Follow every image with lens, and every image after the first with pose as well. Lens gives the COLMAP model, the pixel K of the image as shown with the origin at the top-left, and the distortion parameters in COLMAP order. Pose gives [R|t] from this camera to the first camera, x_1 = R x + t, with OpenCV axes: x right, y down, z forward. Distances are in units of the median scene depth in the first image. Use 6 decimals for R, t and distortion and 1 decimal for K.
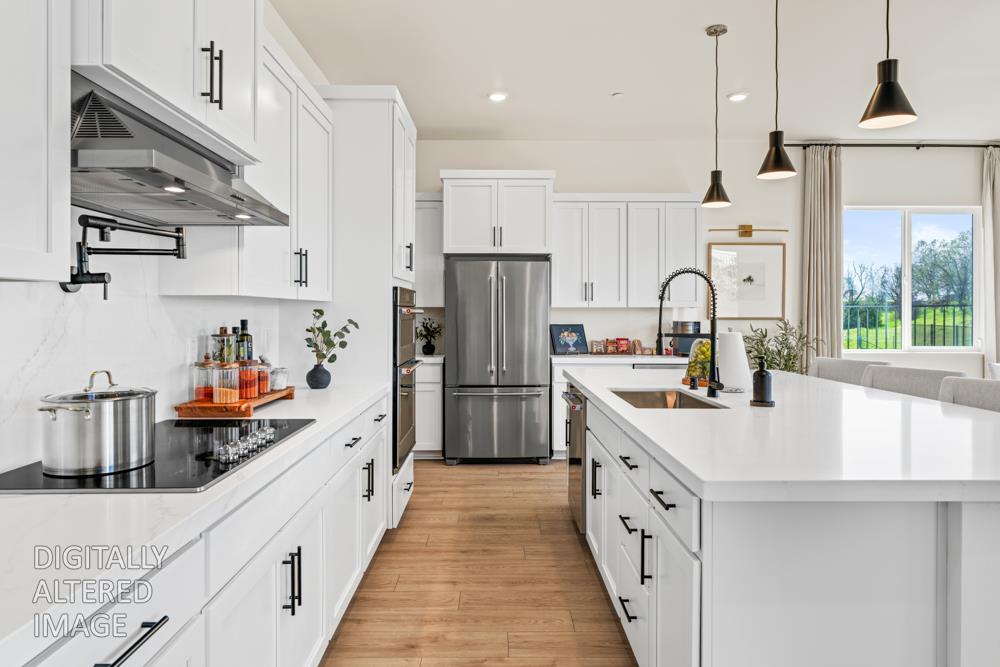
lens RADIAL K [[617.8, 0, 501.7], [0, 617.8, 324.0], [0, 0, 1]] dist [-0.006598, 0.000290]
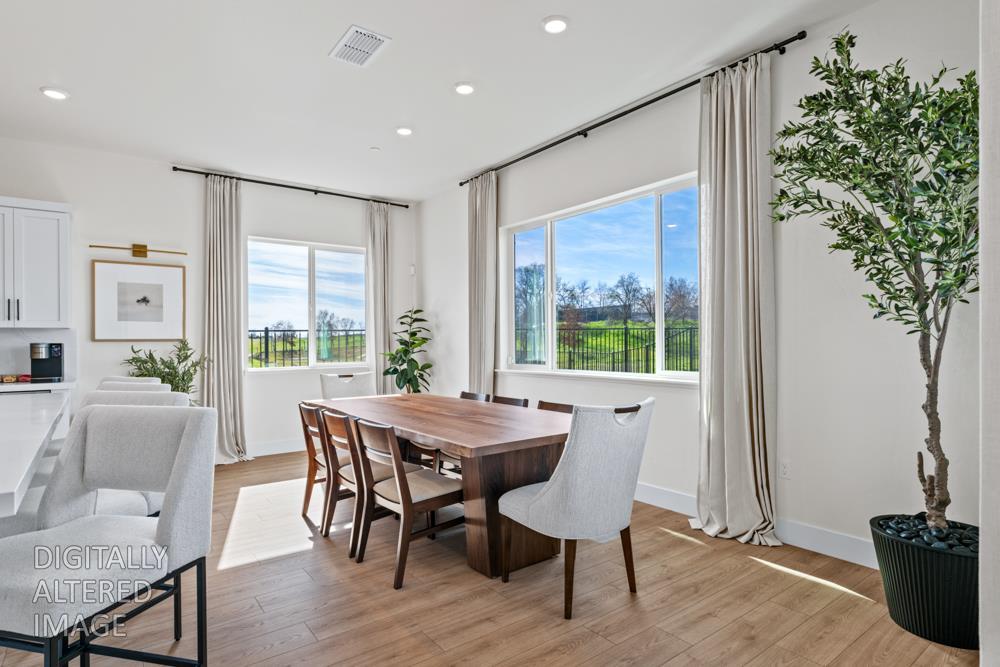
lens RADIAL K [[531.0, 0, 500.1], [0, 531.0, 338.1], [0, 0, 1]] dist [-0.000276, -0.000103]
pose [[0.805533, -0.004710, 0.592533, 0.356952], [0.011198, 0.999911, -0.007275, 0.000658], [-0.592445, 0.012495, 0.805514, -0.016804]]
